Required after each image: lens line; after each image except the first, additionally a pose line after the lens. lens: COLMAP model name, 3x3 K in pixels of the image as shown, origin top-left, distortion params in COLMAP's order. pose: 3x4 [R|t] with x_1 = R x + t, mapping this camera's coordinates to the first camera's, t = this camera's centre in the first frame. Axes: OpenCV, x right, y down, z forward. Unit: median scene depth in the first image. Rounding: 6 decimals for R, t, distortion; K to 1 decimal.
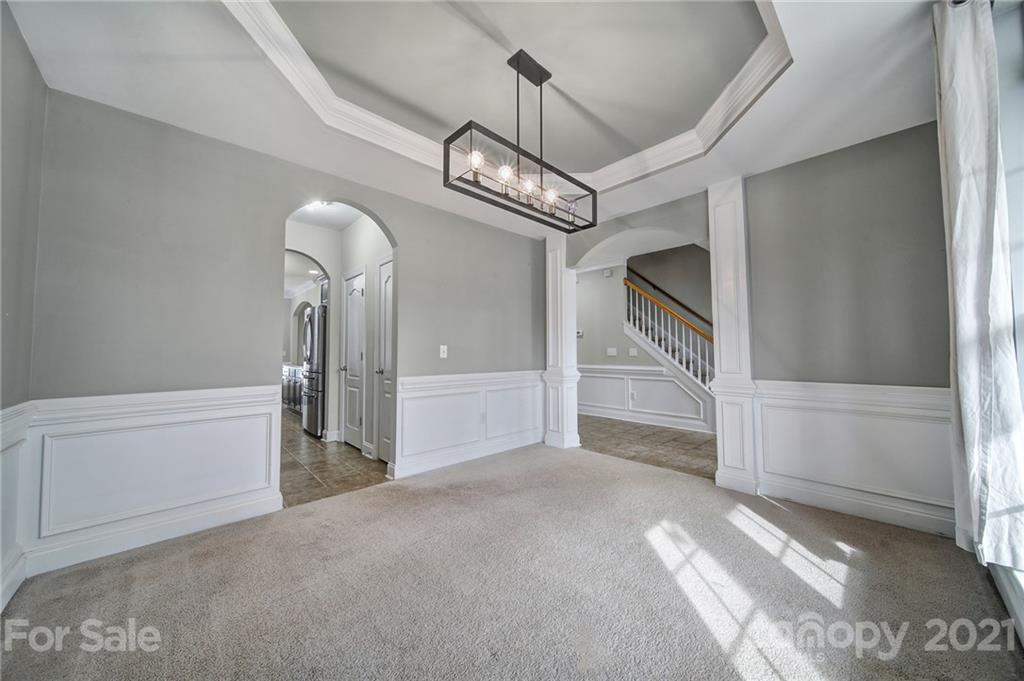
lens RADIAL K [[360.0, 0, 511.8], [0, 360.0, 333.6], [0, 0, 1]] dist [-0.002850, -0.000609]
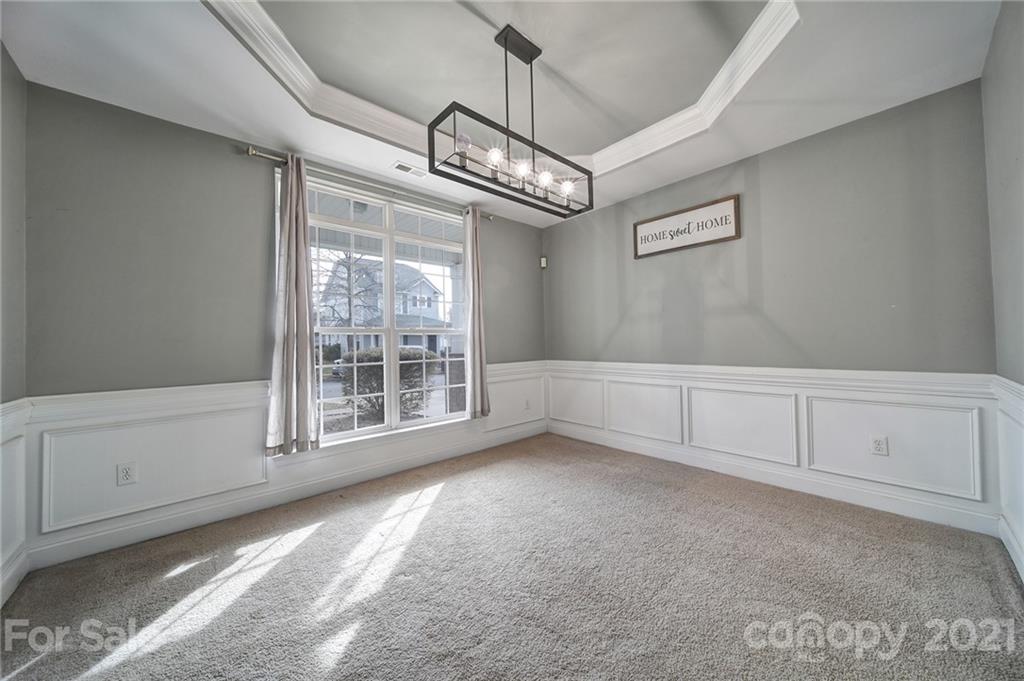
lens RADIAL K [[360.0, 0, 509.4], [0, 360.0, 337.5], [0, 0, 1]] dist [-0.002850, -0.000609]
pose [[-0.999226, 0.020053, 0.033839, 0.065755], [0.017915, 0.997893, -0.062352, 0.087979], [-0.035018, -0.061698, -0.997480, 1.952577]]
